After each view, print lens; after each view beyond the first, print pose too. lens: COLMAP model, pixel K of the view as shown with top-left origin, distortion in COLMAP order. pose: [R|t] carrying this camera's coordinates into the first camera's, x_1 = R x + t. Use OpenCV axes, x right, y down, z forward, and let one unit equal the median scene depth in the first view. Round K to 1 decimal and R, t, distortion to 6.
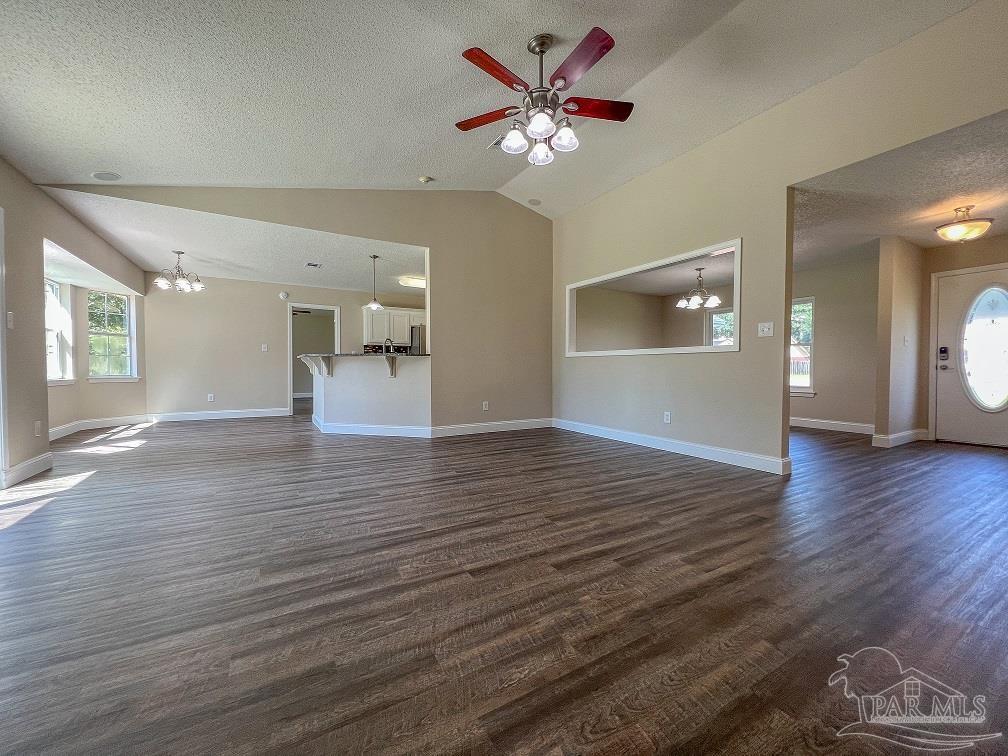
lens RADIAL K [[404.1, 0, 505.3], [0, 404.1, 378.5], [0, 0, 1]] dist [0.005161, -0.004085]
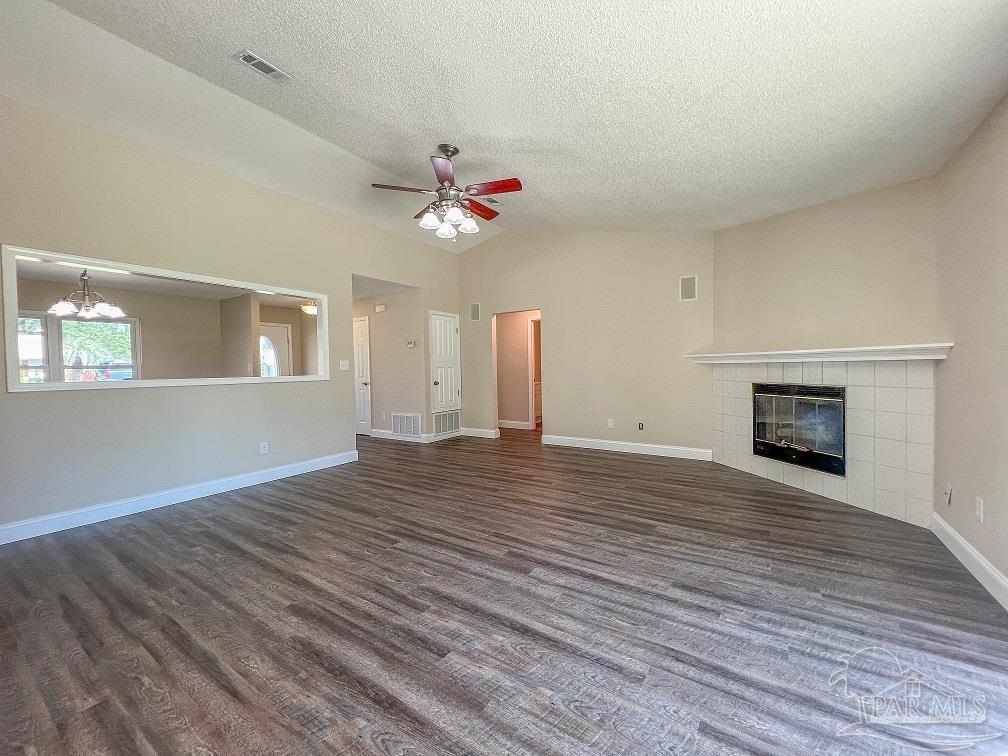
lens RADIAL K [[397.3, 0, 506.4], [0, 397.3, 382.1], [0, 0, 1]] dist [0.002056, -0.000053]
pose [[-0.444875, -0.027435, 0.895173, -1.069290], [0.039873, 0.997933, 0.050400, -0.131648], [-0.894705, 0.058115, -0.442861, 1.346782]]
